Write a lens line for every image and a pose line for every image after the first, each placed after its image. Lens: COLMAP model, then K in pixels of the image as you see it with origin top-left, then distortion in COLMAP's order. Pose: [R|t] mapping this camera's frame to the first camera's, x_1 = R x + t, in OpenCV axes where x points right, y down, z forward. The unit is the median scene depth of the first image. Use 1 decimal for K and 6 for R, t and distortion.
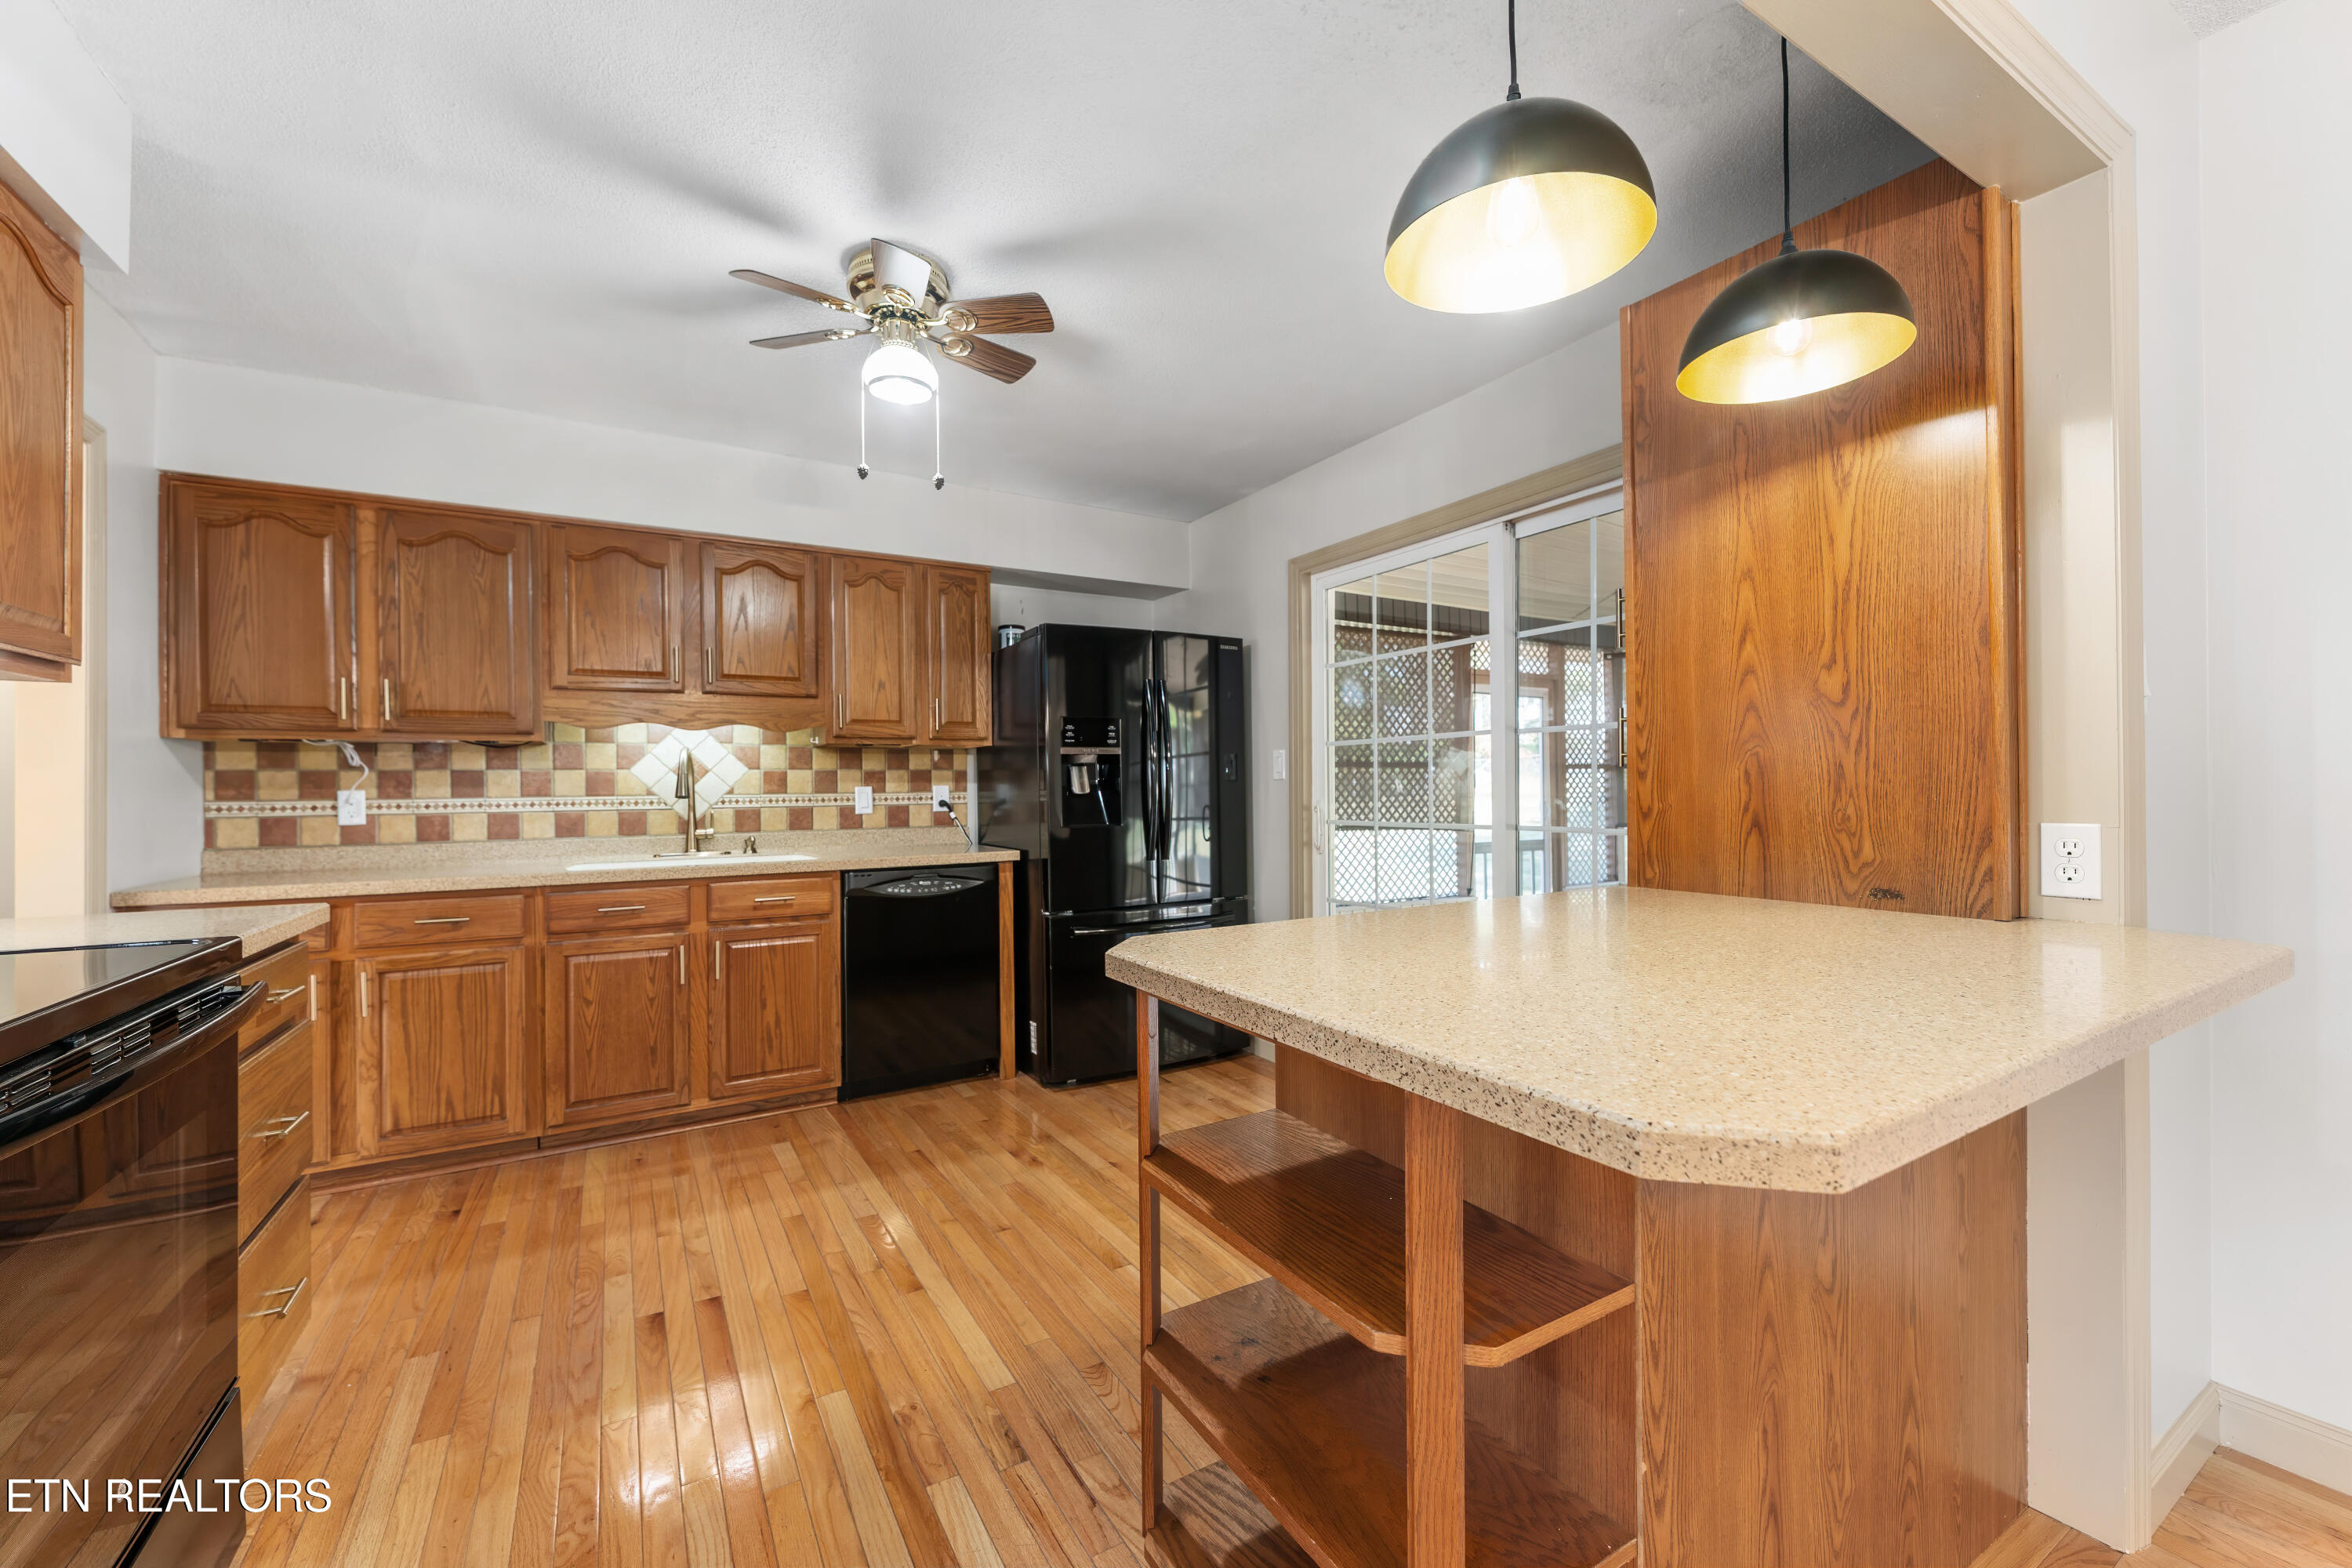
lens RADIAL K [[939.4, 0, 1179.1], [0, 939.4, 787.9], [0, 0, 1]] dist [-0.001766, 0.000179]
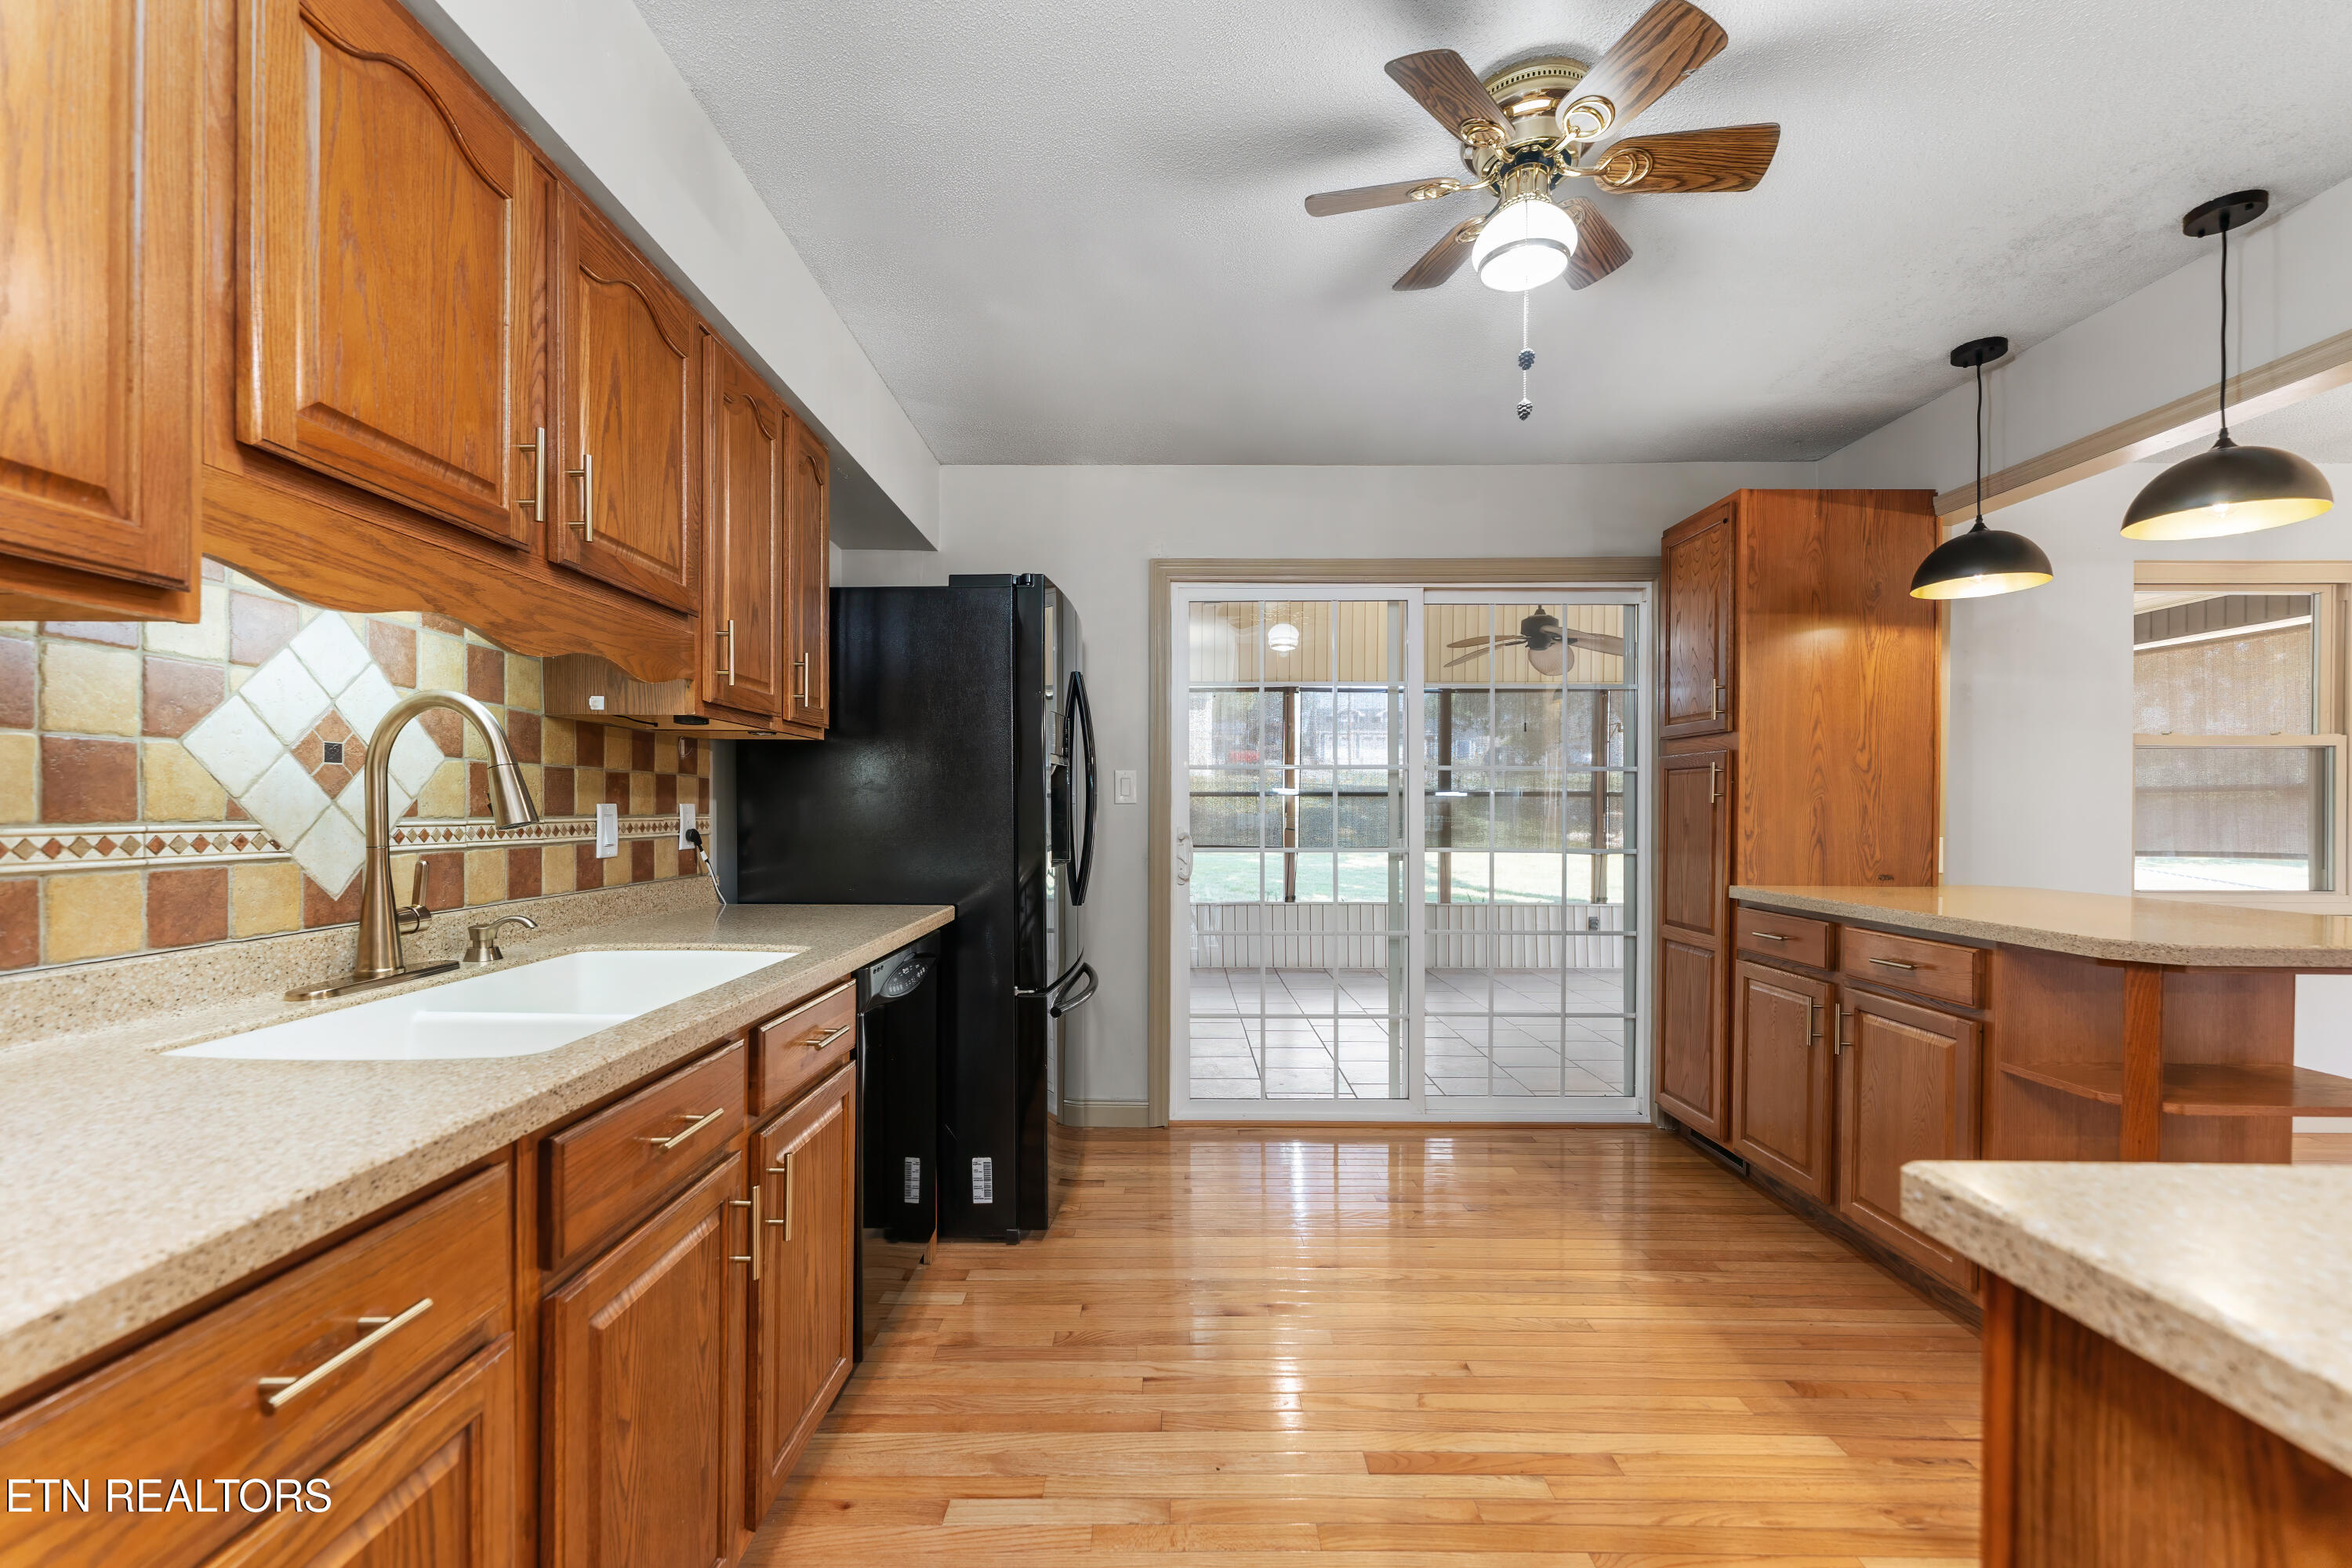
lens RADIAL K [[939.4, 0, 1179.1], [0, 939.4, 787.9], [0, 0, 1]] dist [-0.001766, 0.000179]
pose [[0.530622, 0.030700, 0.847053, -0.662736], [-0.009331, 0.999495, -0.030380, 0.003228], [-0.847557, 0.008216, 0.530640, 0.522265]]
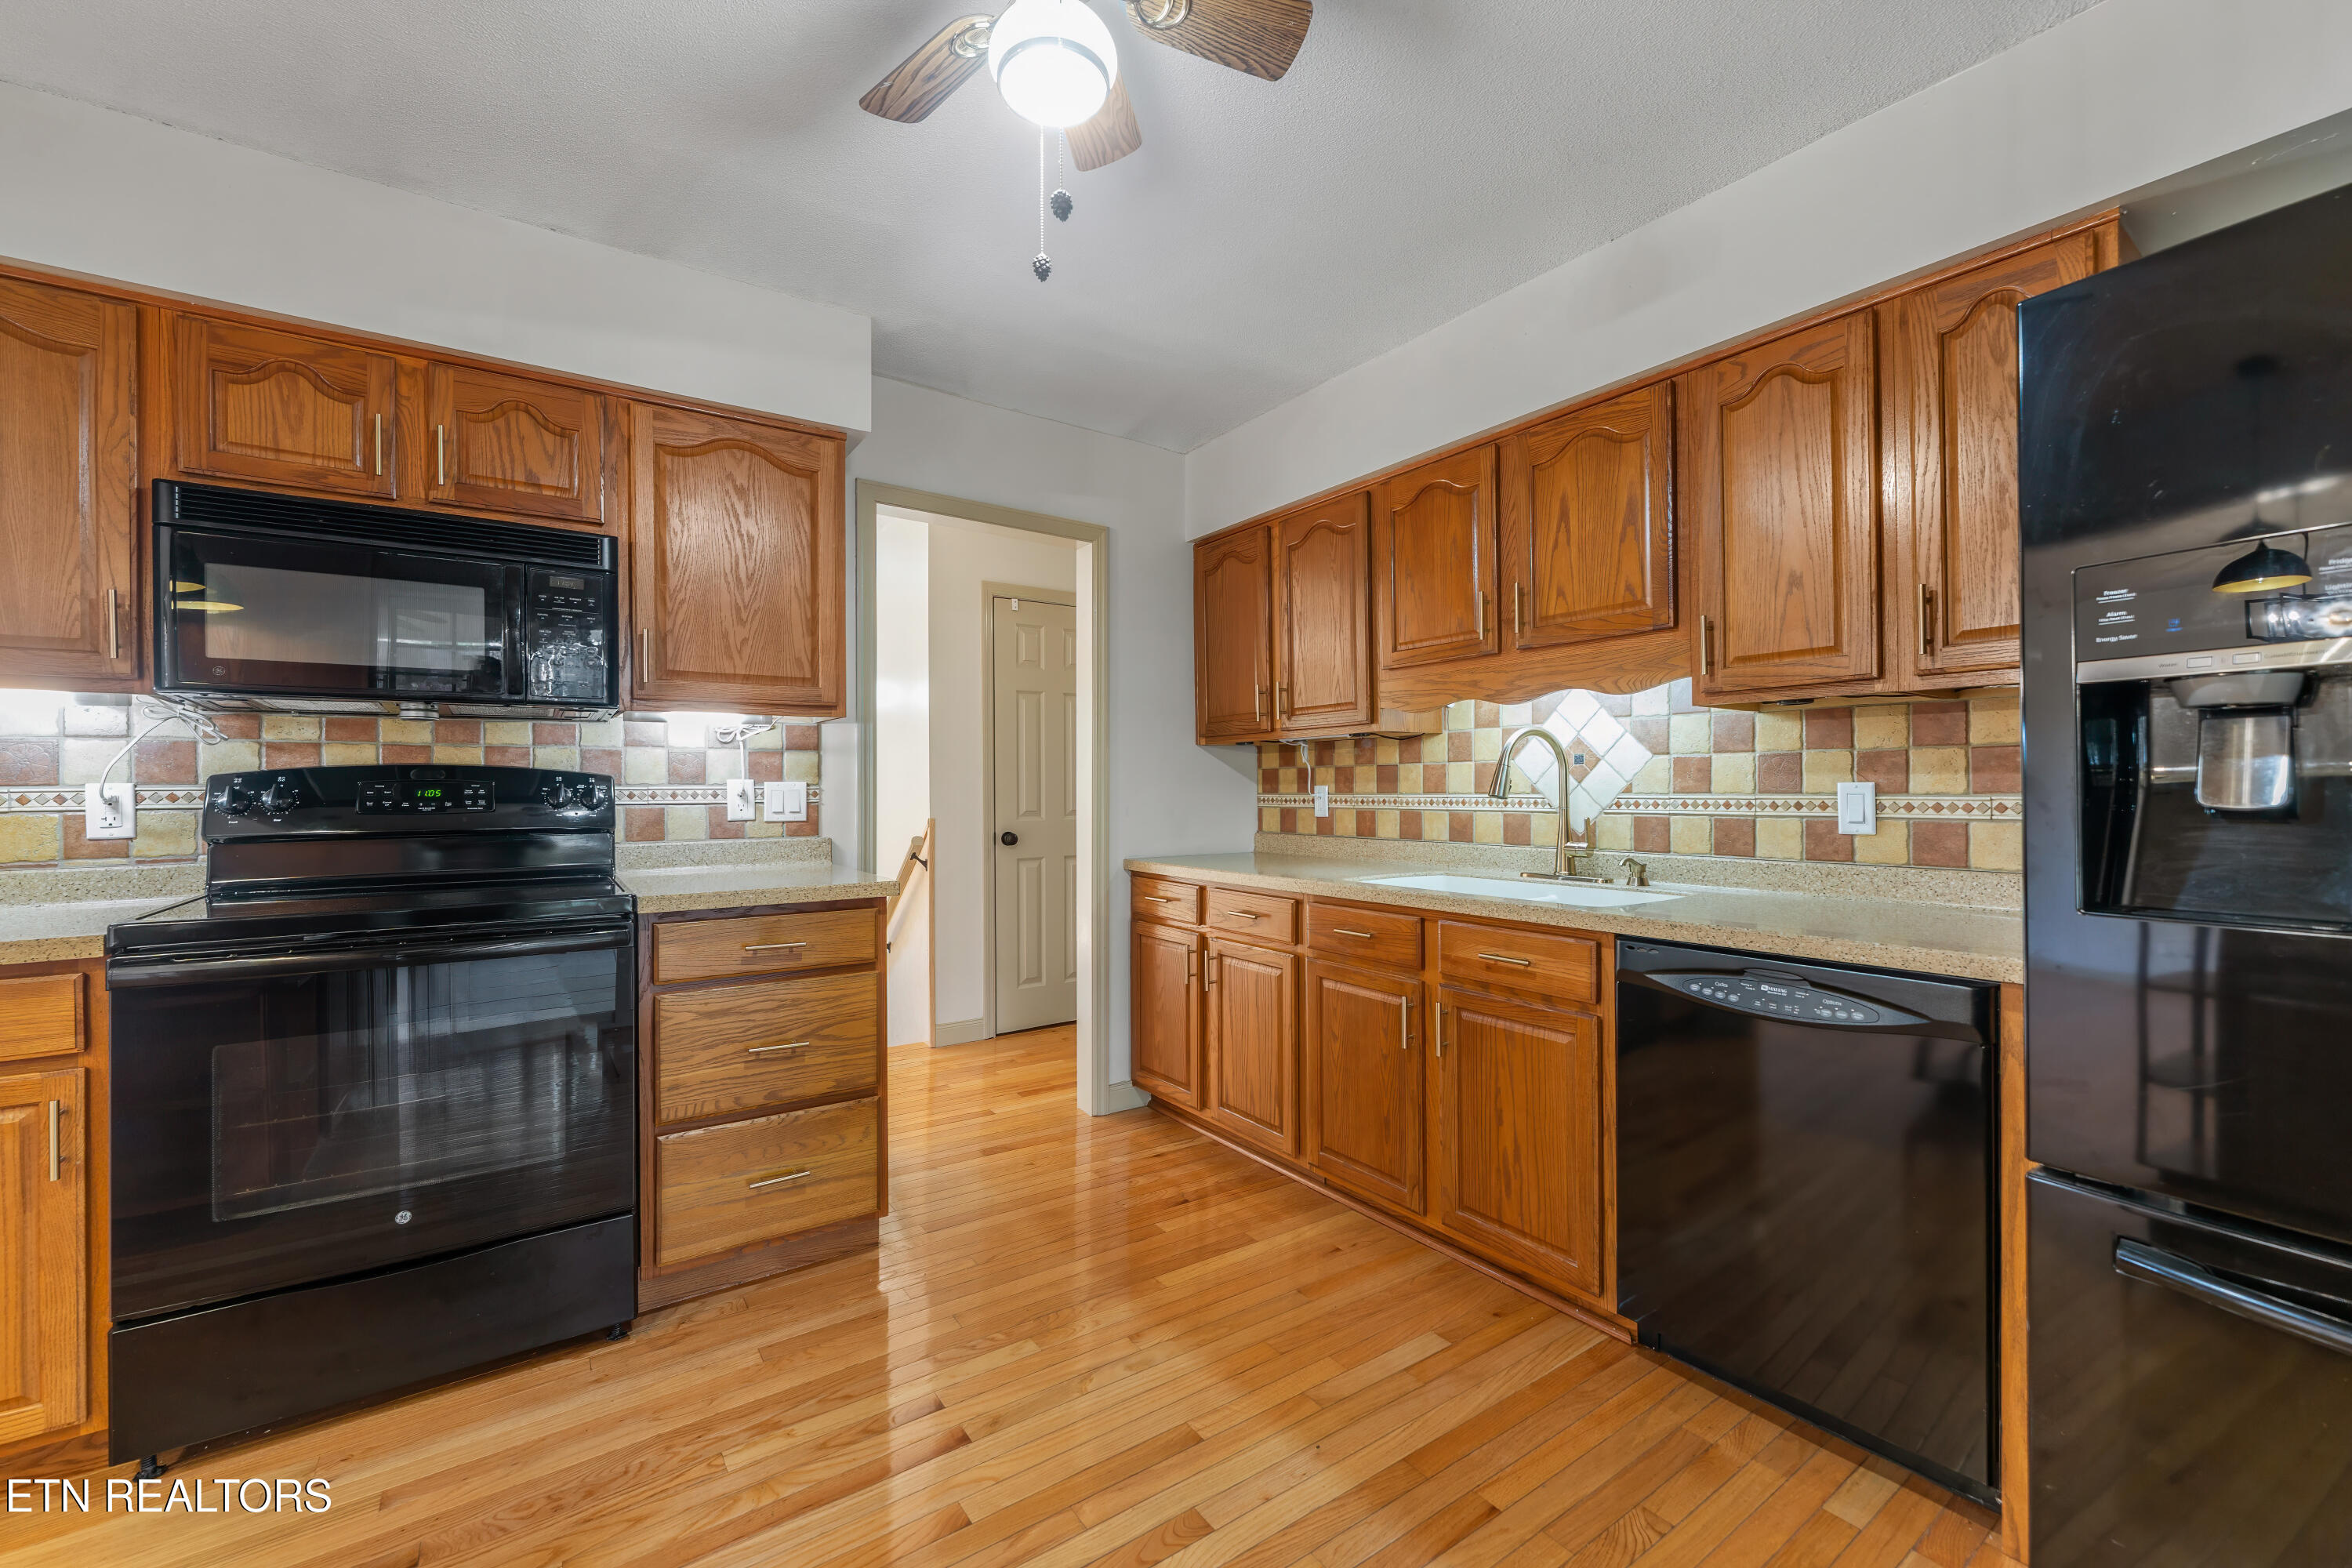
lens RADIAL K [[939.4, 0, 1179.1], [0, 939.4, 787.9], [0, 0, 1]] dist [-0.001766, 0.000179]
pose [[0.060799, 0.011460, -0.998084, 0.173312], [0.007112, 0.999904, 0.011914, -0.007362], [0.998125, -0.007823, 0.060712, 0.659740]]
